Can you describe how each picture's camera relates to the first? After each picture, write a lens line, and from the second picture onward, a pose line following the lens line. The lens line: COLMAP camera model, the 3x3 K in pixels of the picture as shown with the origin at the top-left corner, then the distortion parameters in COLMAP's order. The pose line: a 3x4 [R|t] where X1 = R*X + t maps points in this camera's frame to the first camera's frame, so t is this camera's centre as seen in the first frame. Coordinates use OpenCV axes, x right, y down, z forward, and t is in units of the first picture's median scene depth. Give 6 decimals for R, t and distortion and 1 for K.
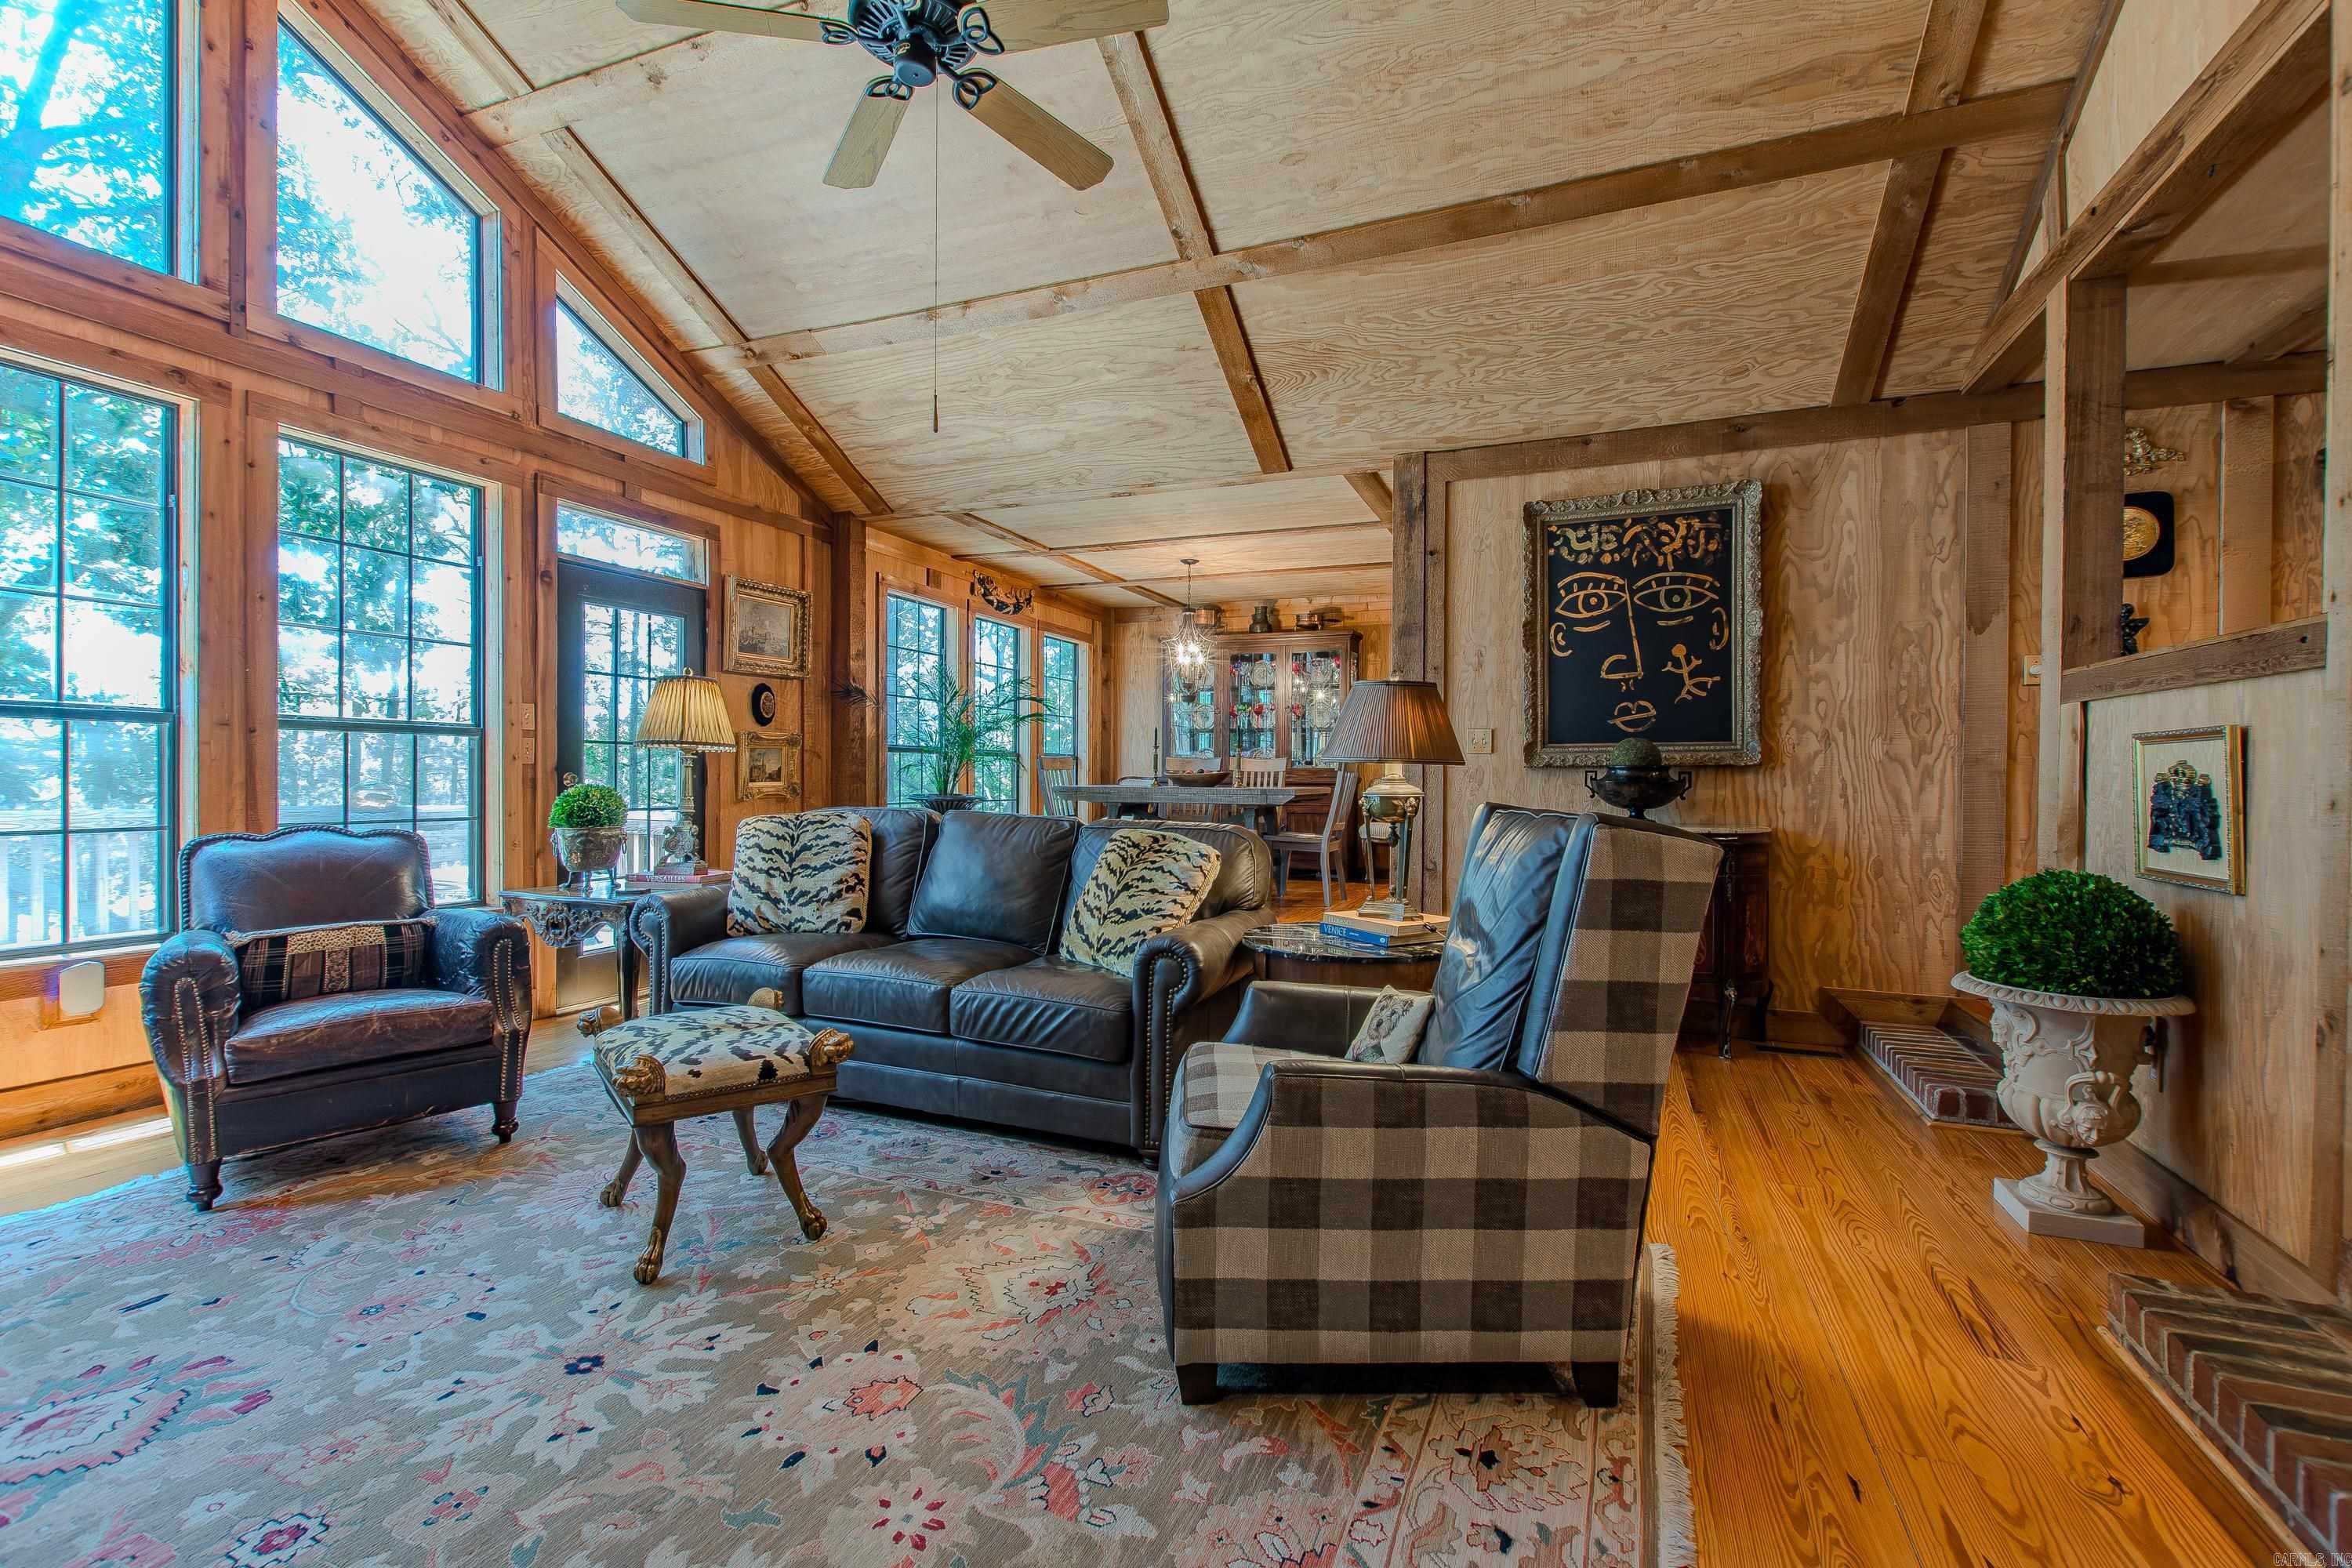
lens RADIAL K [[1023.4, 0, 1179.9], [0, 1023.4, 782.9], [0, 0, 1]] dist [0.007397, -0.004372]
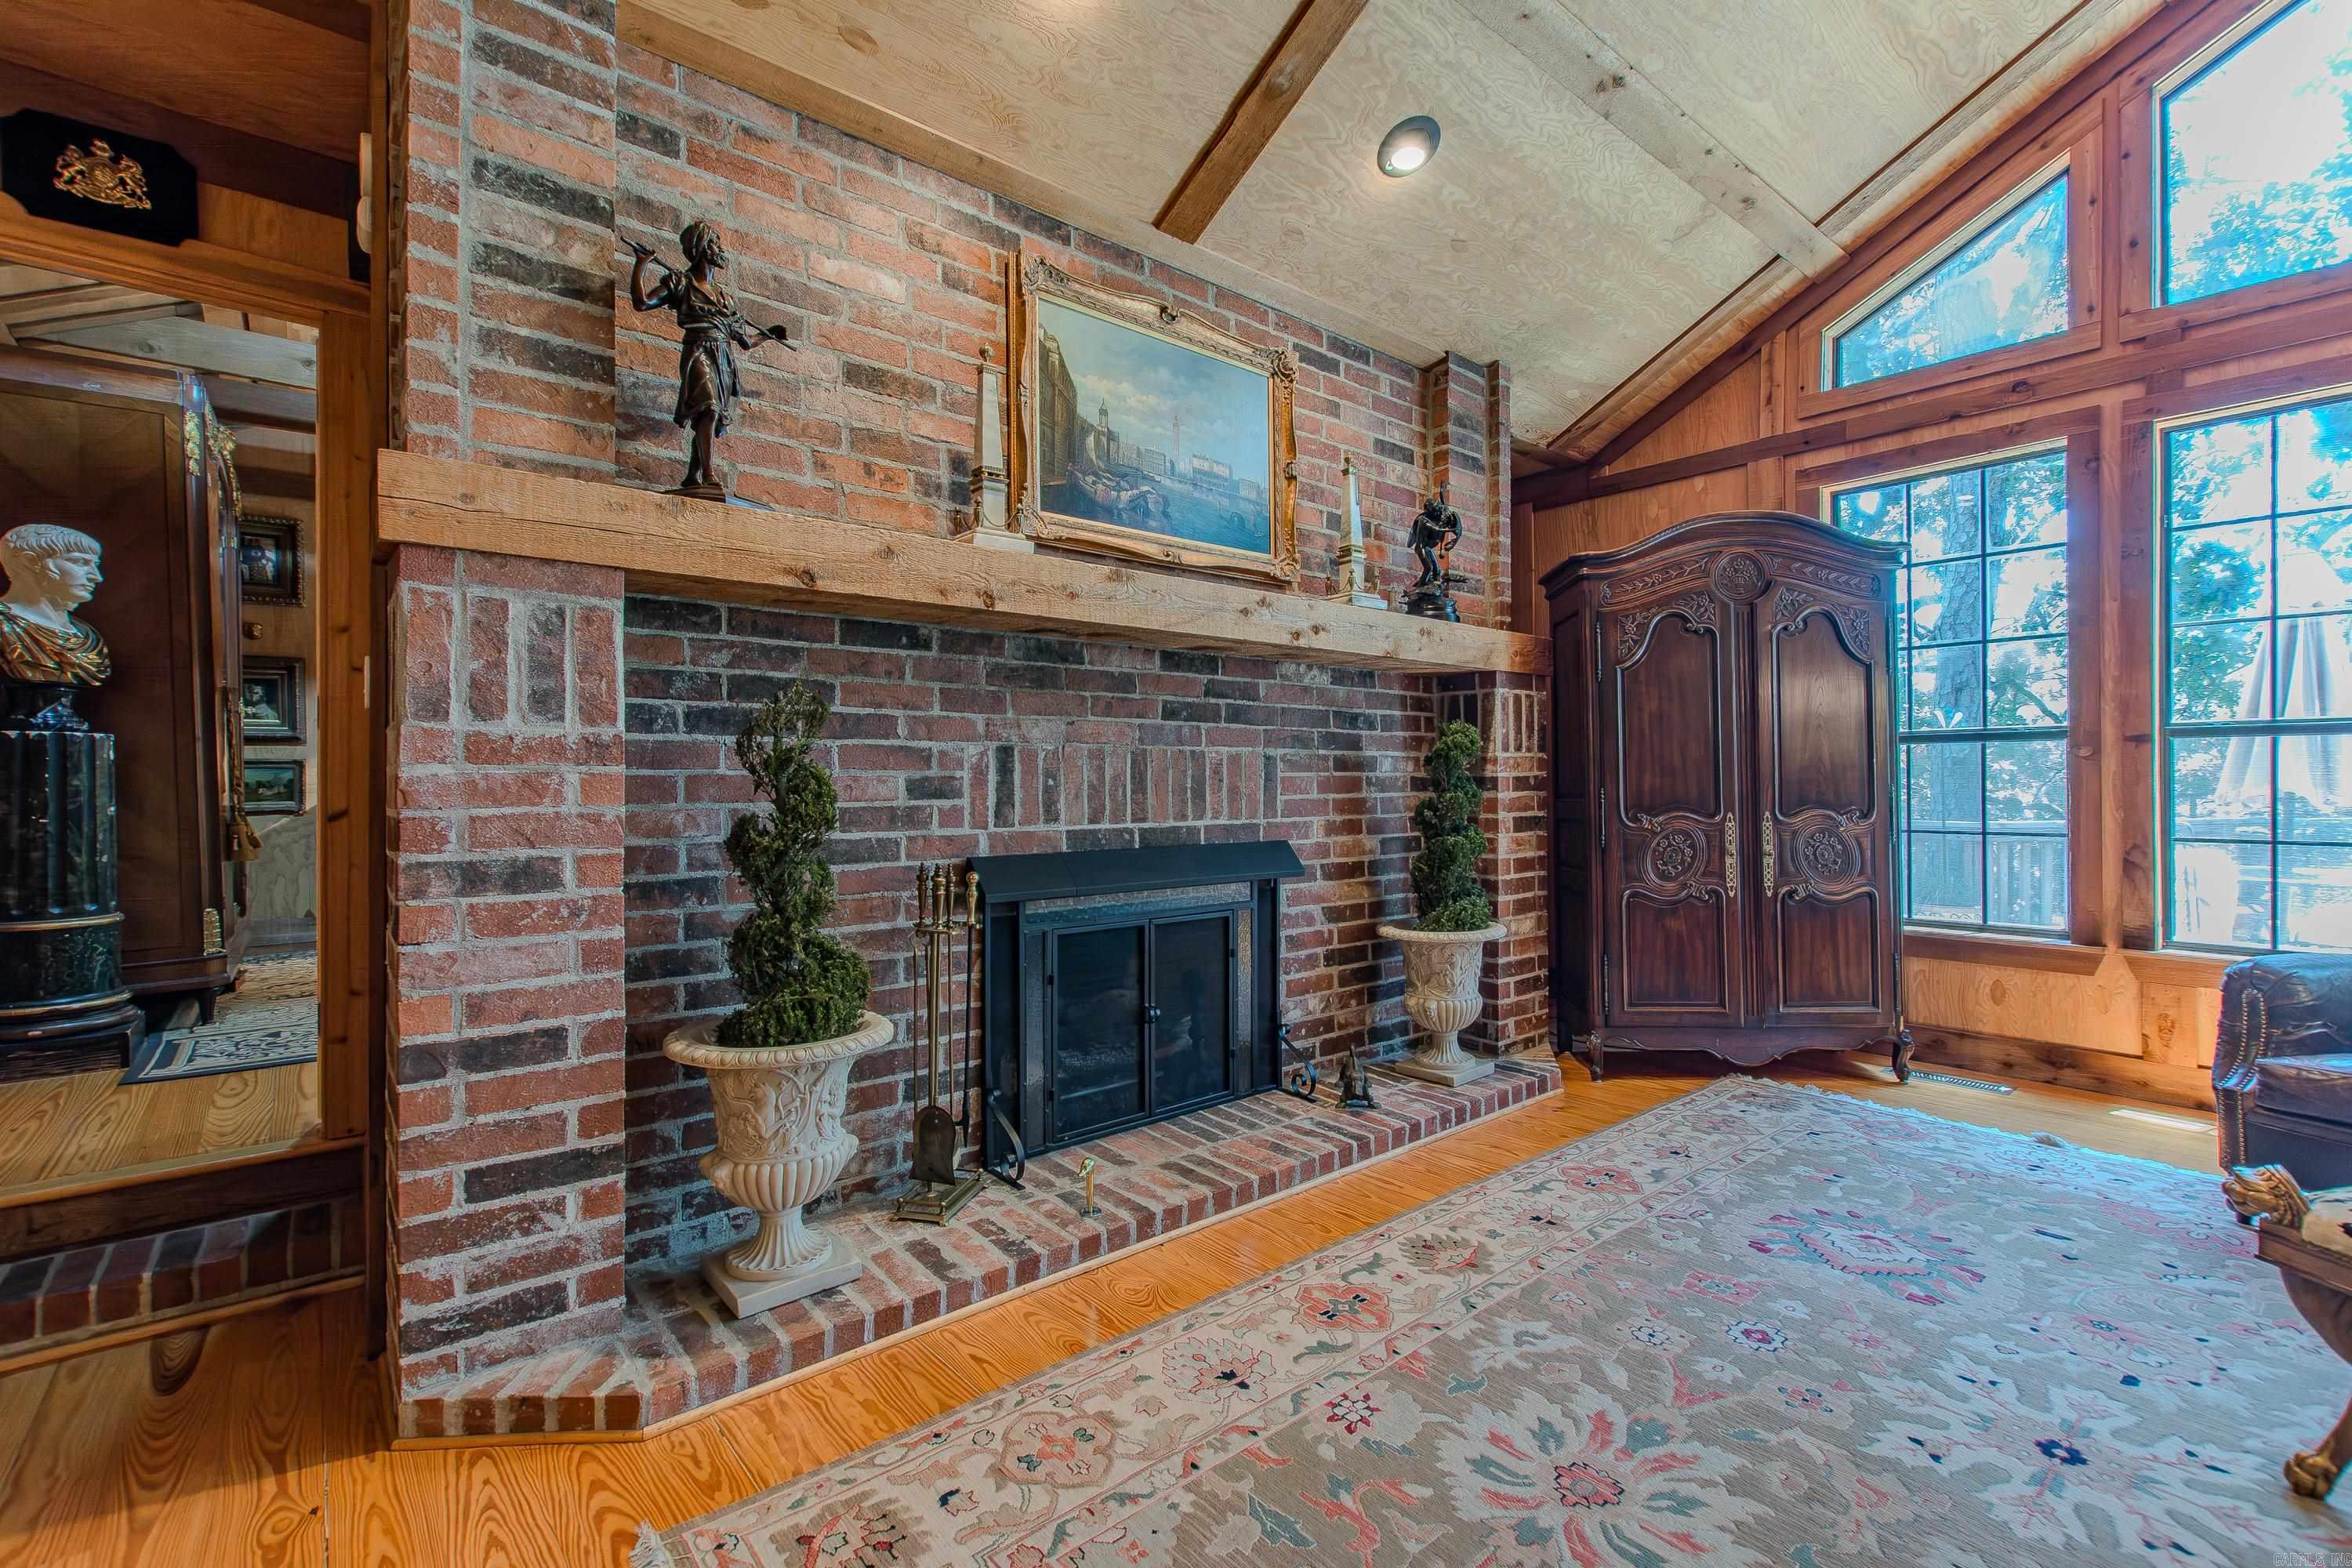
lens RADIAL K [[1038.6, 0, 1198.0], [0, 1038.6, 782.8], [0, 0, 1]] dist [0.001733, -0.001219]
pose [[-0.460715, -0.005915, -0.887528, 0.287346], [-0.007727, 0.999967, -0.002653, -0.001692], [0.887514, 0.005635, -0.460746, 0.381929]]
